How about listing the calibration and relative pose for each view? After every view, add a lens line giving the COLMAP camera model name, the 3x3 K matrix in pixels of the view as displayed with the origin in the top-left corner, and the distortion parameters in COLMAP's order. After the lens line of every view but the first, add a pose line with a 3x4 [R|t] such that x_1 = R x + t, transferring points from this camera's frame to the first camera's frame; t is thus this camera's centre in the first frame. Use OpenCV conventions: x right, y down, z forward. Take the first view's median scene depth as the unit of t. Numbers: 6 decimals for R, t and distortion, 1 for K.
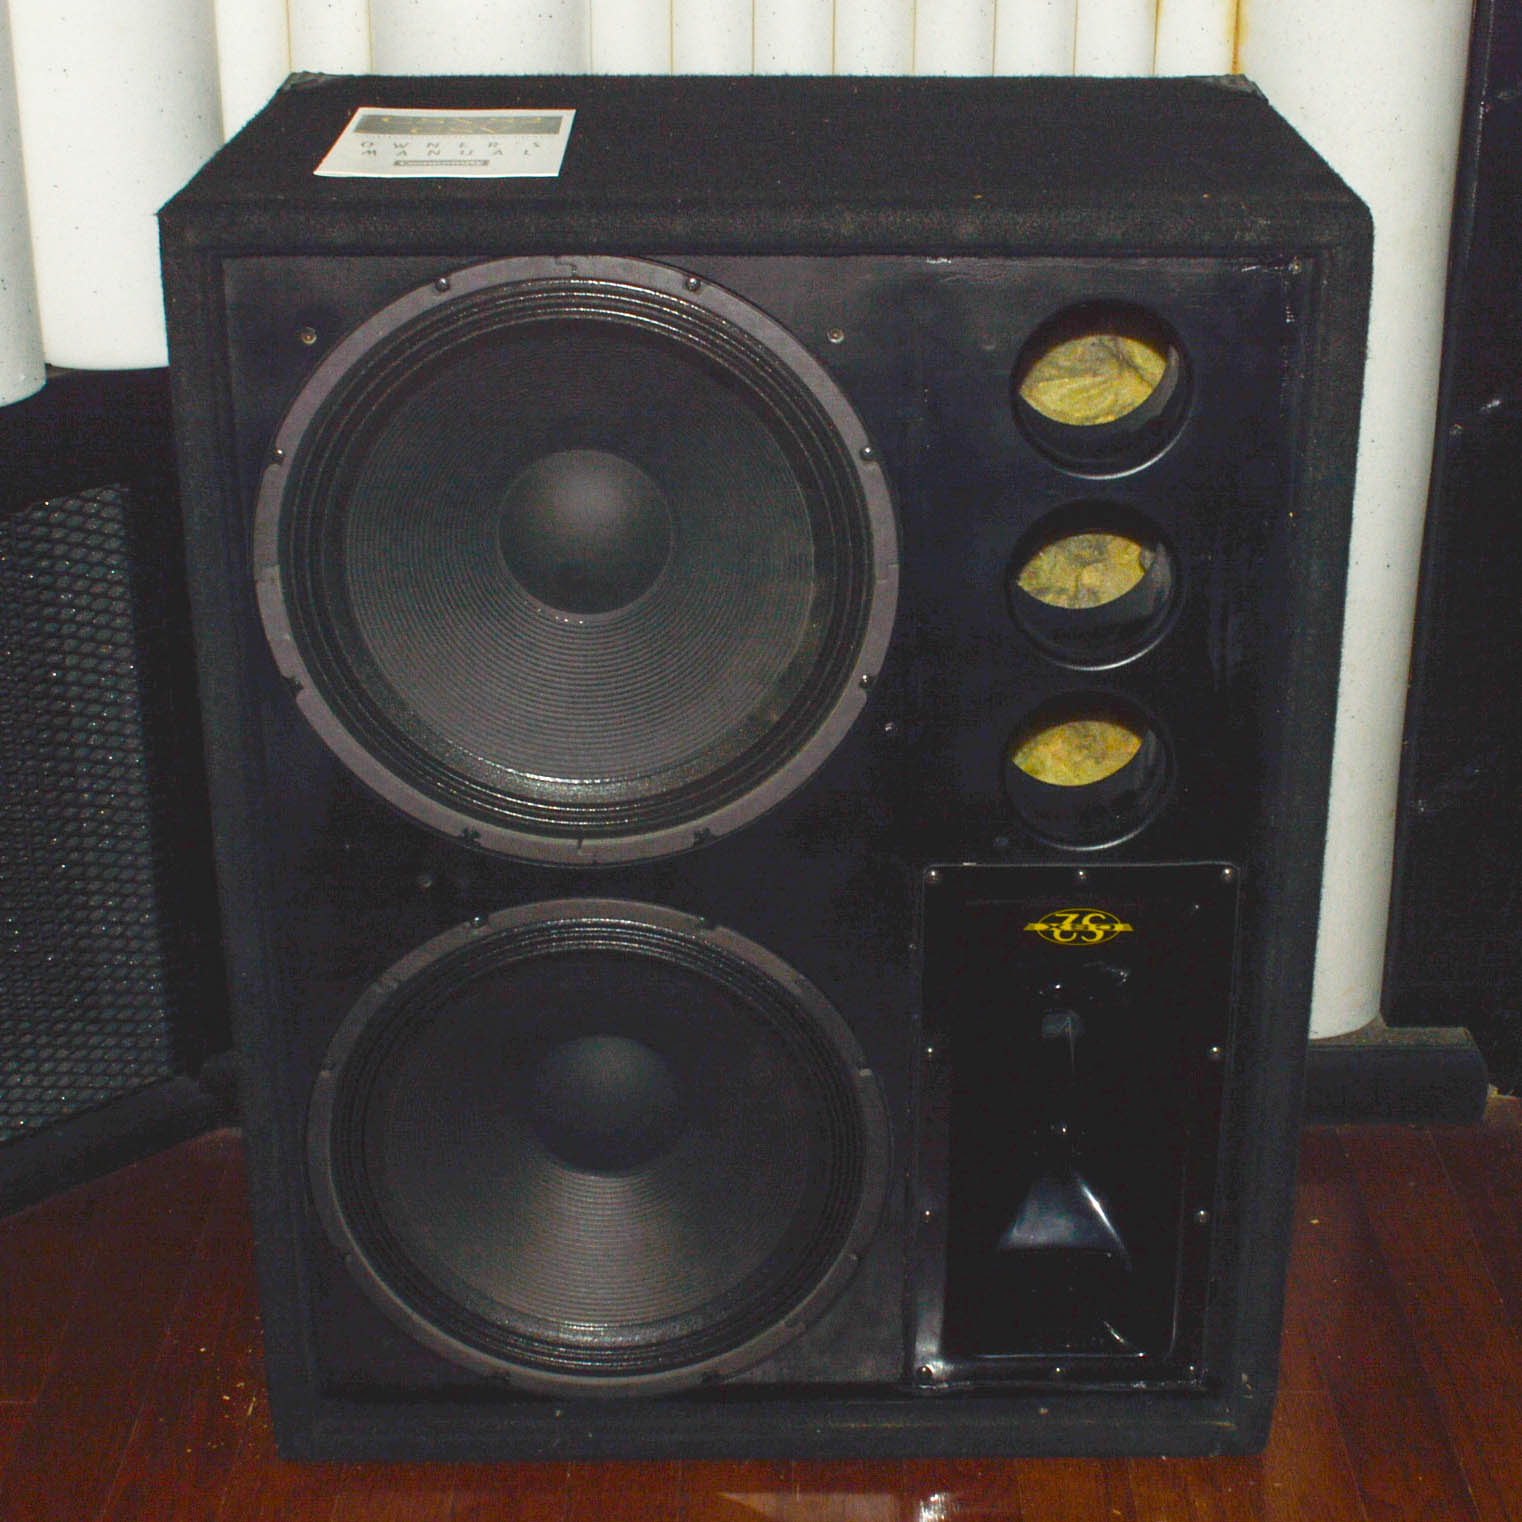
lens RADIAL K [[2786.3, 0, 776.0], [0, 2786.3, 754.6], [0, 0, 1]] dist [-0.092088, 0.000000]
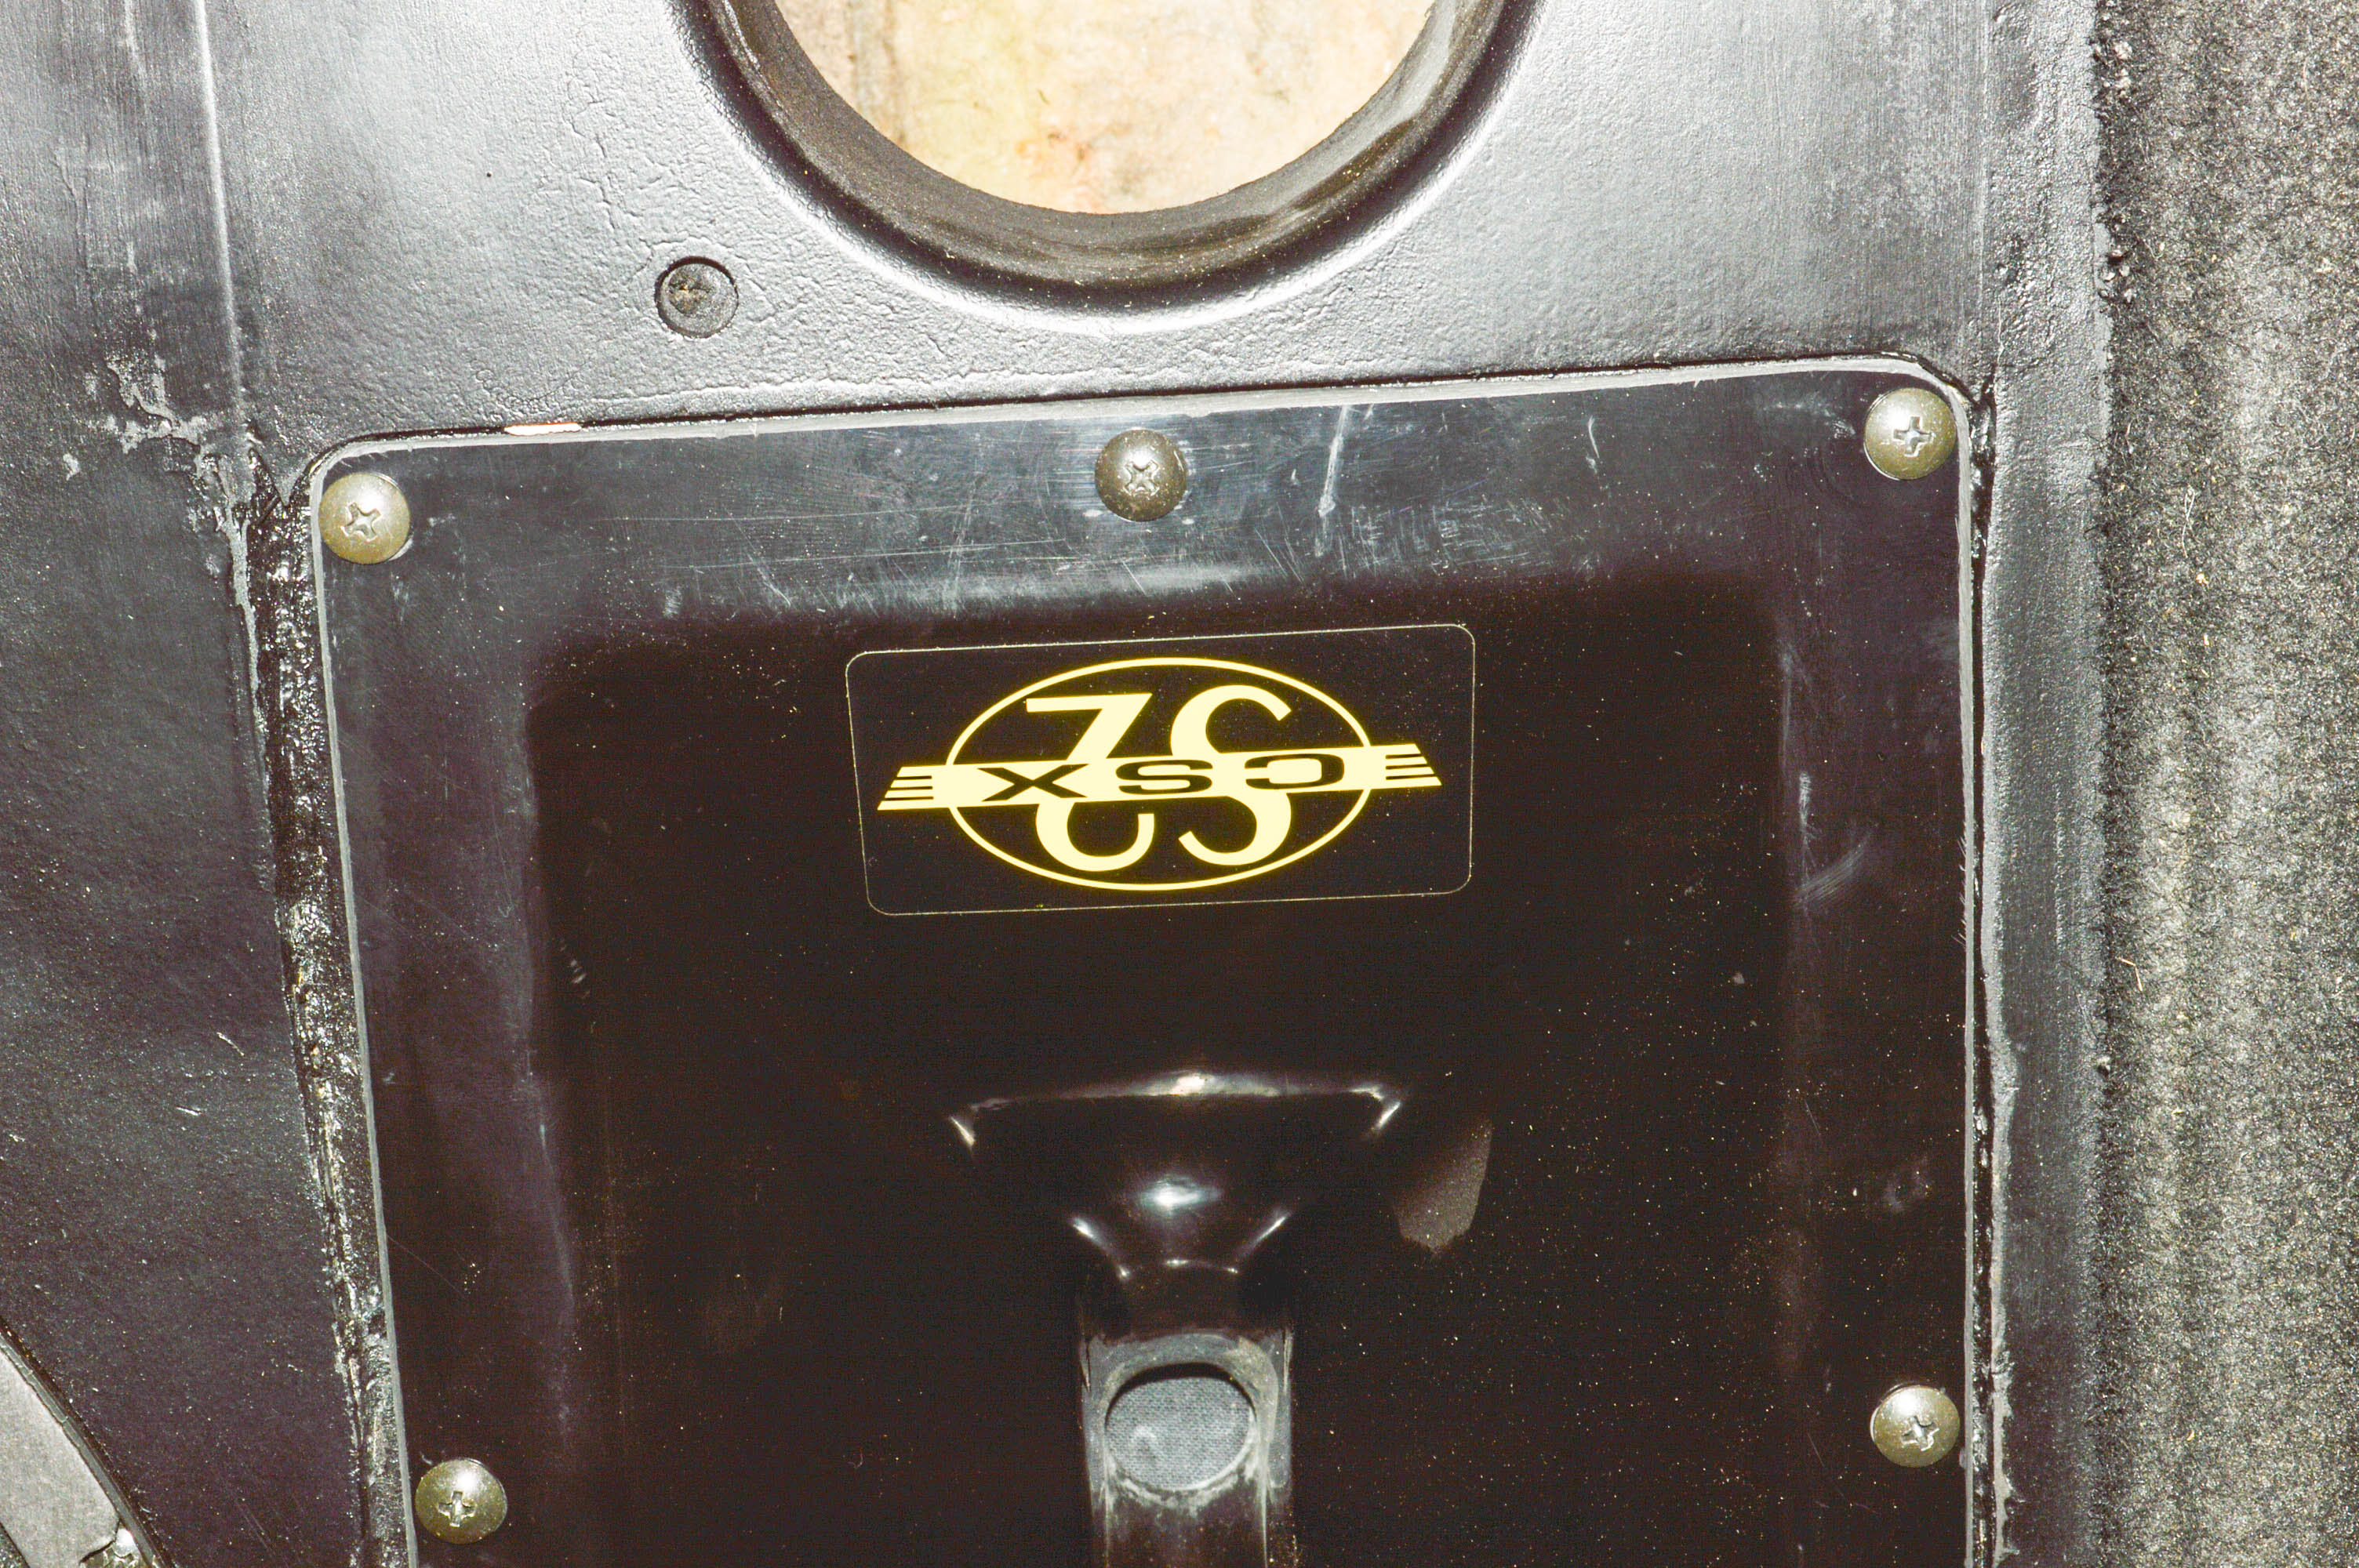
lens RADIAL K [[4301.5, 0, 1187.7], [0, 4301.5, 782.6], [0, 0, 1]] dist [-0.023865, 0.000000]
pose [[0.998609, -0.048348, 0.021049, 0.104071], [0.051158, 0.985065, -0.164406, 0.111576], [-0.012786, 0.165254, 0.986168, 0.700585]]
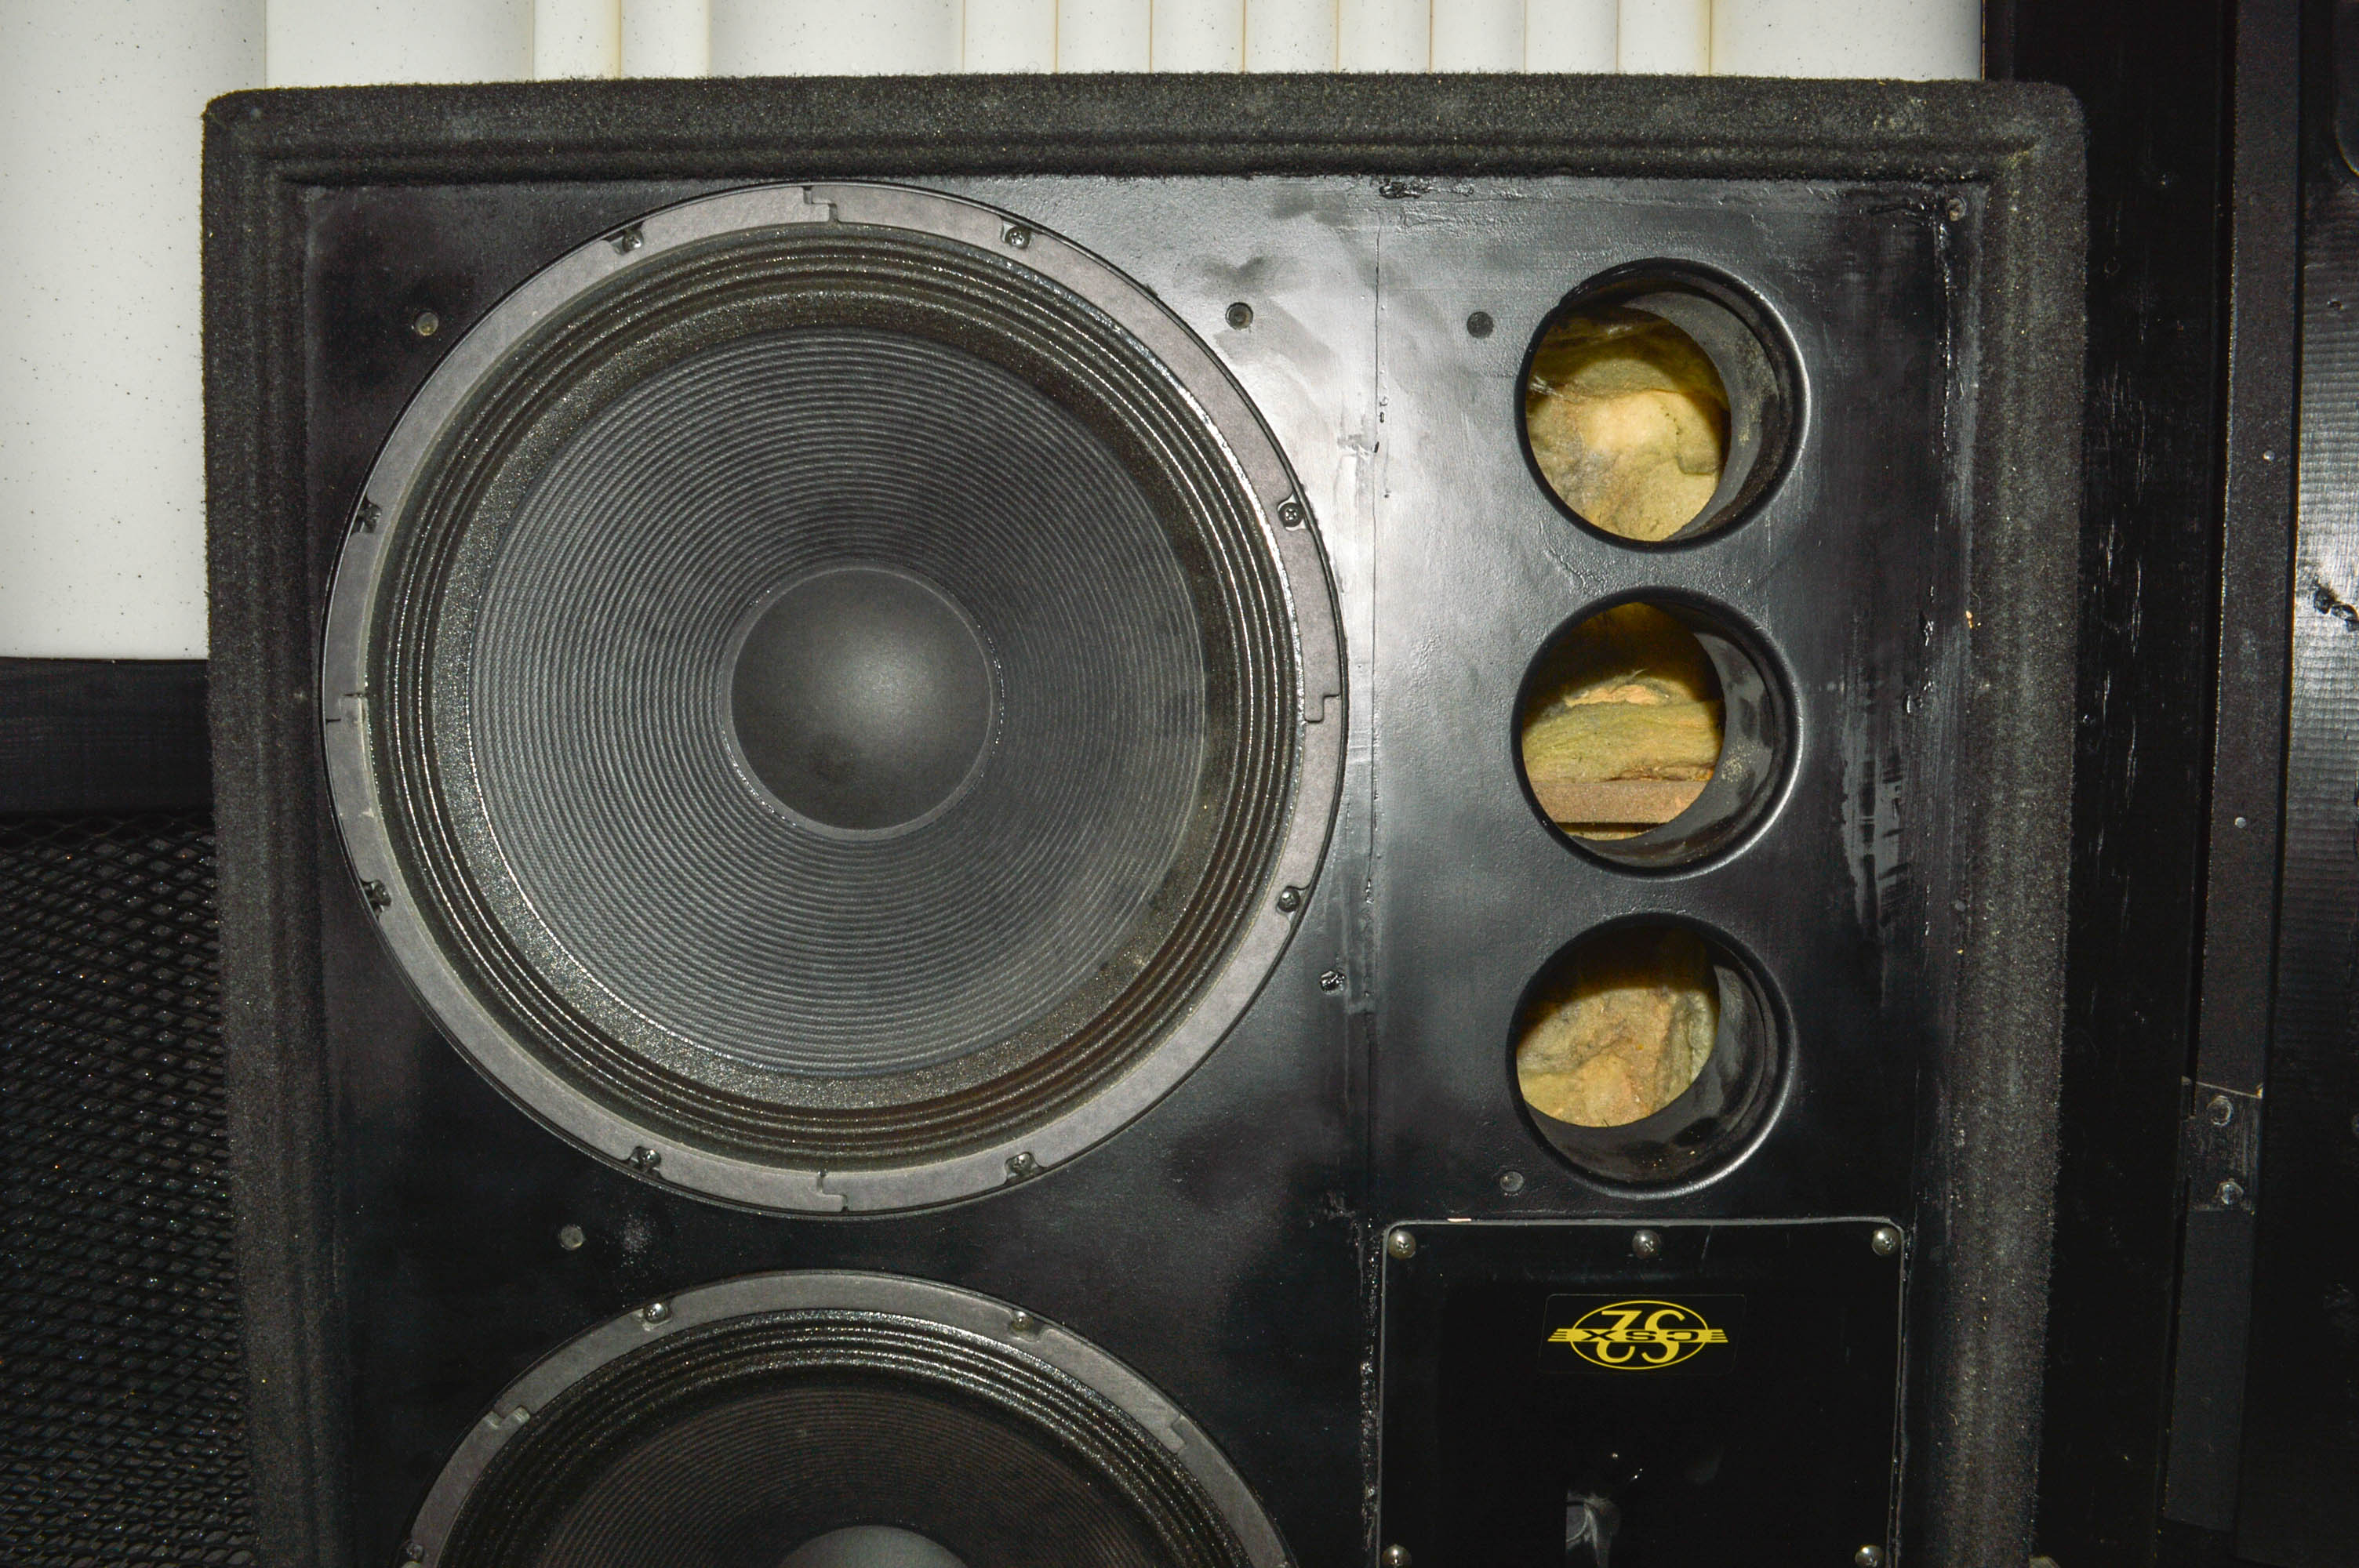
lens RADIAL K [[1868.7, 0, 1175.0], [0, 1868.7, 785.7], [0, 0, 1]] dist [-0.086209, 0.006434]
pose [[0.999716, 0.006789, -0.022839, 0.015689], [-0.013902, 0.944686, -0.327682, 0.081639], [0.019351, 0.327907, 0.944512, 0.575547]]
